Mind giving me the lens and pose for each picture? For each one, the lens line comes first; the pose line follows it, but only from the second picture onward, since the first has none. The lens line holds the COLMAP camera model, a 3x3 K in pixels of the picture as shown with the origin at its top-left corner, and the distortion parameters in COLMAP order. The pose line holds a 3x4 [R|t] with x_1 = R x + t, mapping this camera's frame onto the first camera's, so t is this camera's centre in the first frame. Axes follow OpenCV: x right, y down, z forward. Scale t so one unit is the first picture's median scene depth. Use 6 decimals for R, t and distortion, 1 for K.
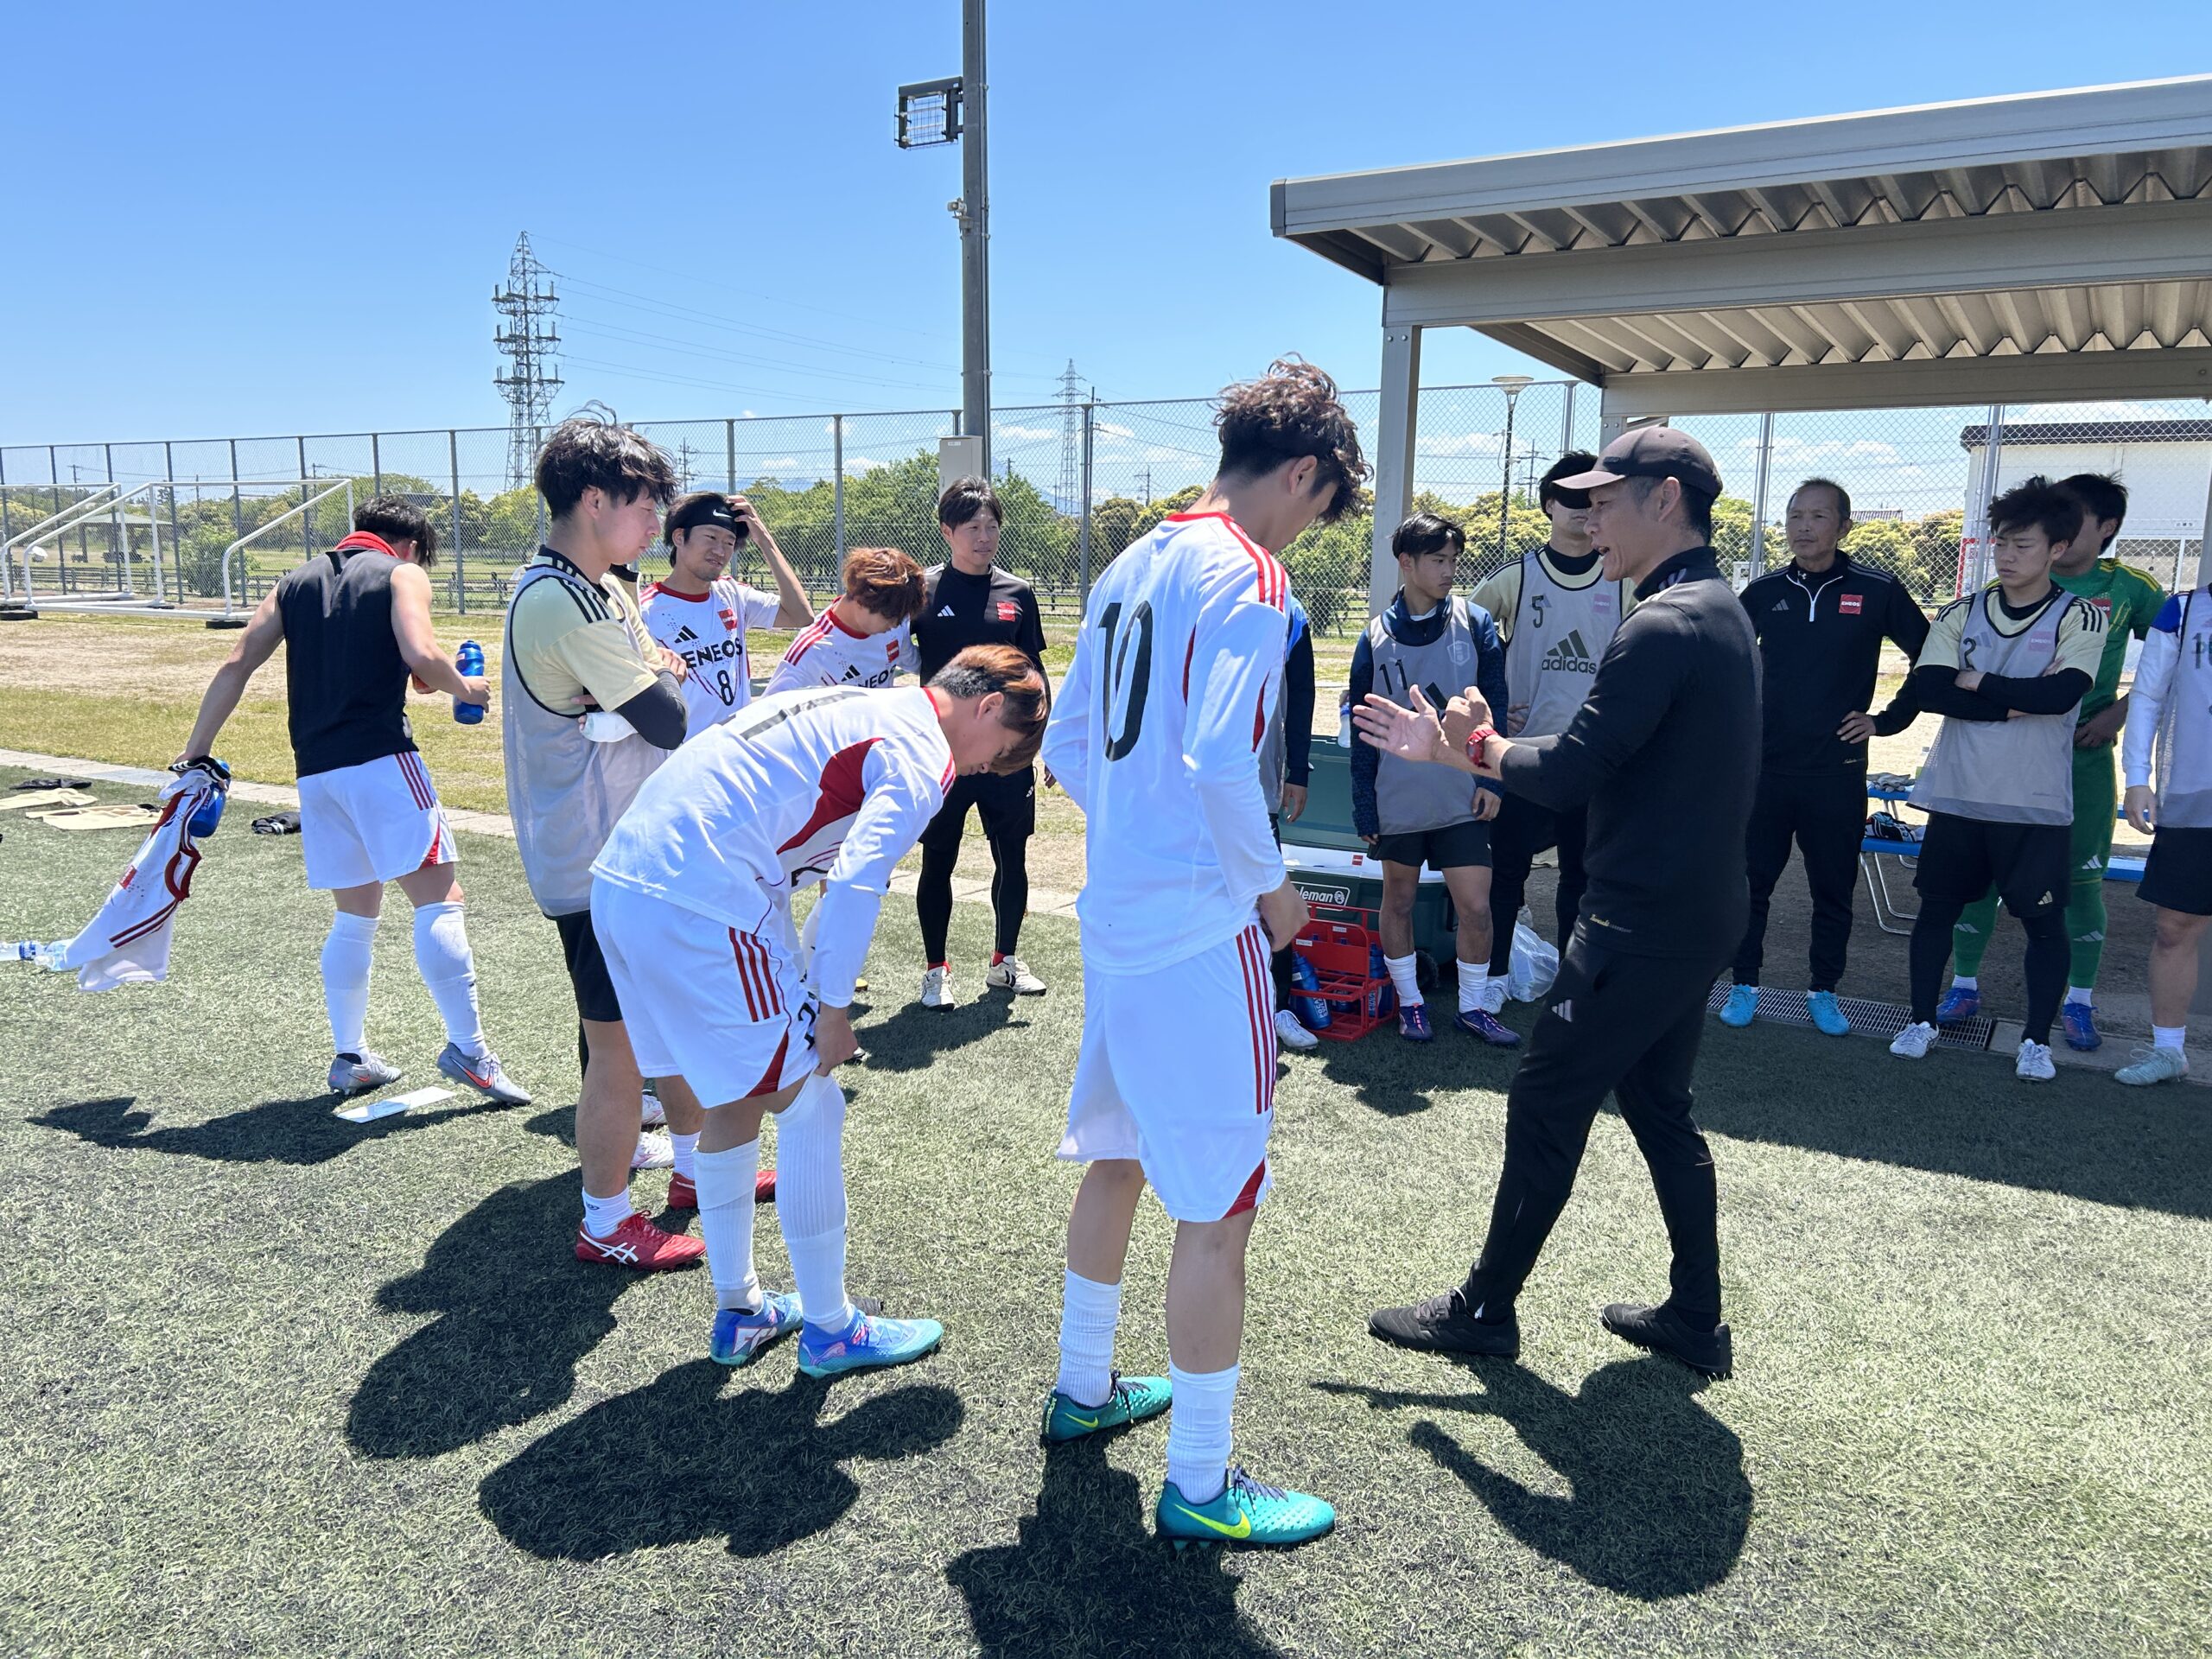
lens RADIAL K [[1650.6, 0, 1091.2], [0, 1650.6, 845.0], [0, 0, 1]] dist [0.047952, -0.049537]
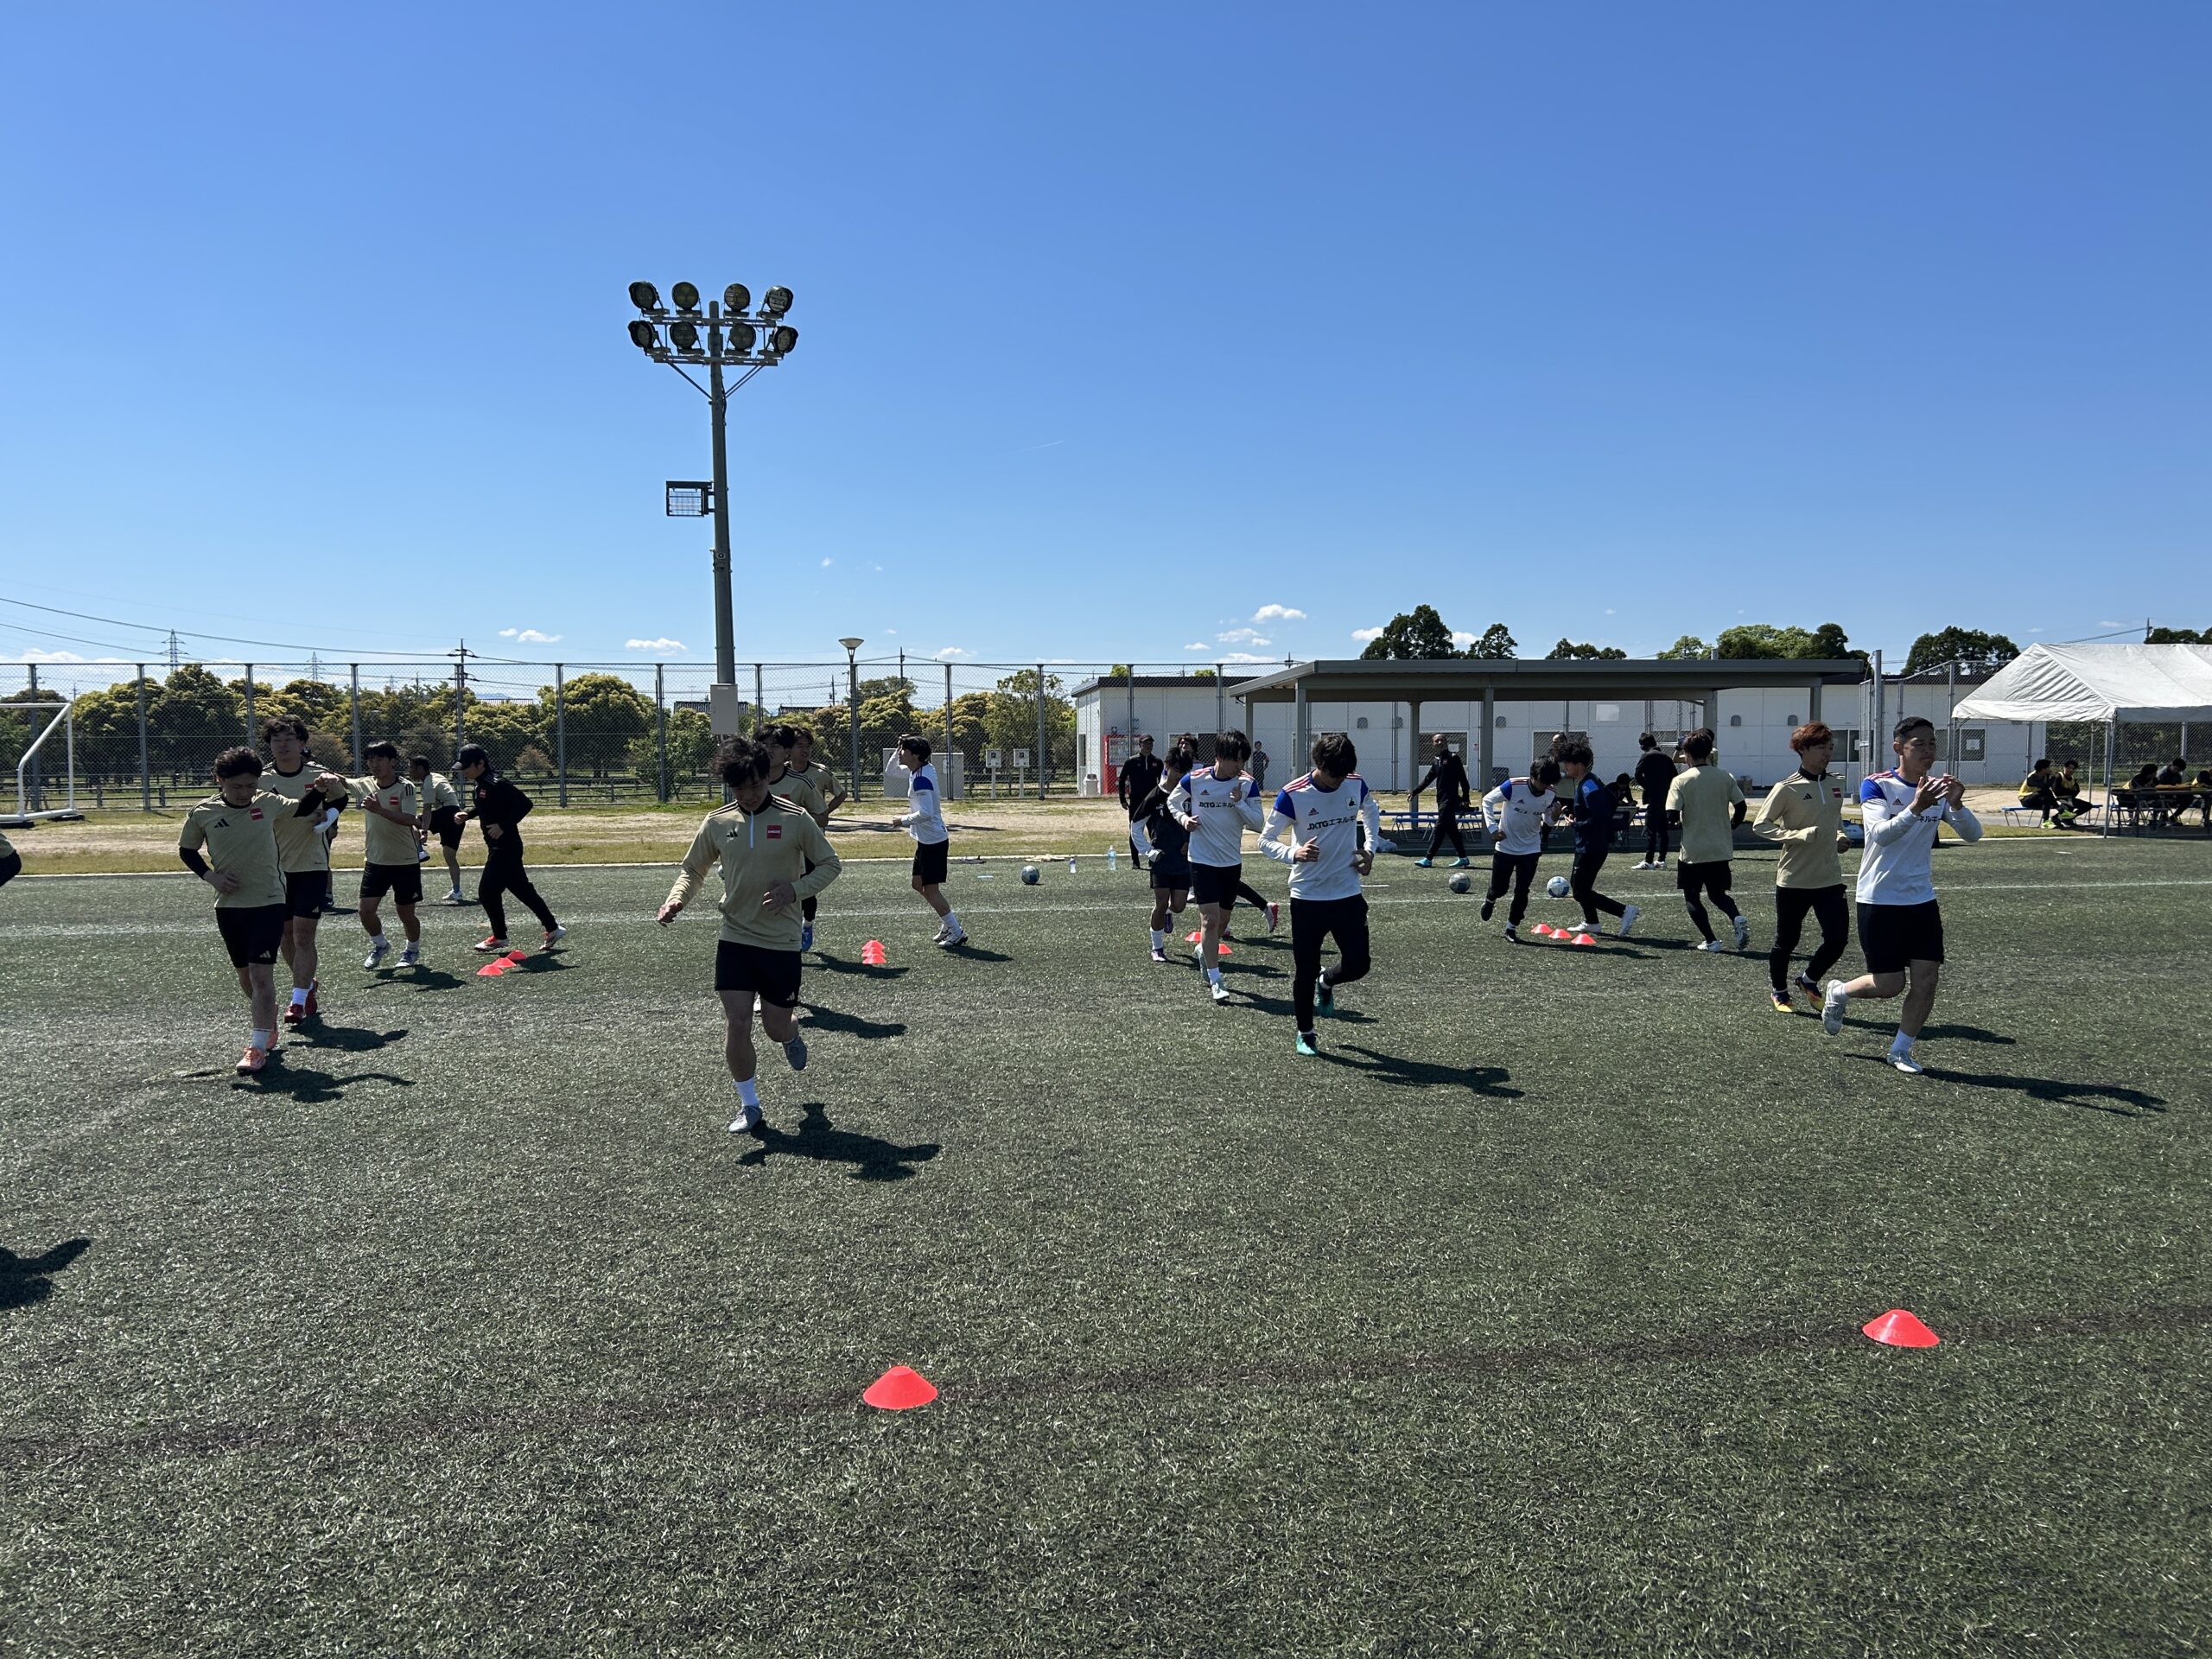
lens RADIAL K [[1650.6, 0, 1095.7], [0, 1650.6, 827.2], [0, 0, 1]] dist [0.047952, -0.049537]
pose [[0.759461, -0.050808, 0.648566, -0.153201], [0.128717, 0.988972, -0.073251, 0.012081], [-0.637692, 0.139112, 0.757625, -0.085973]]
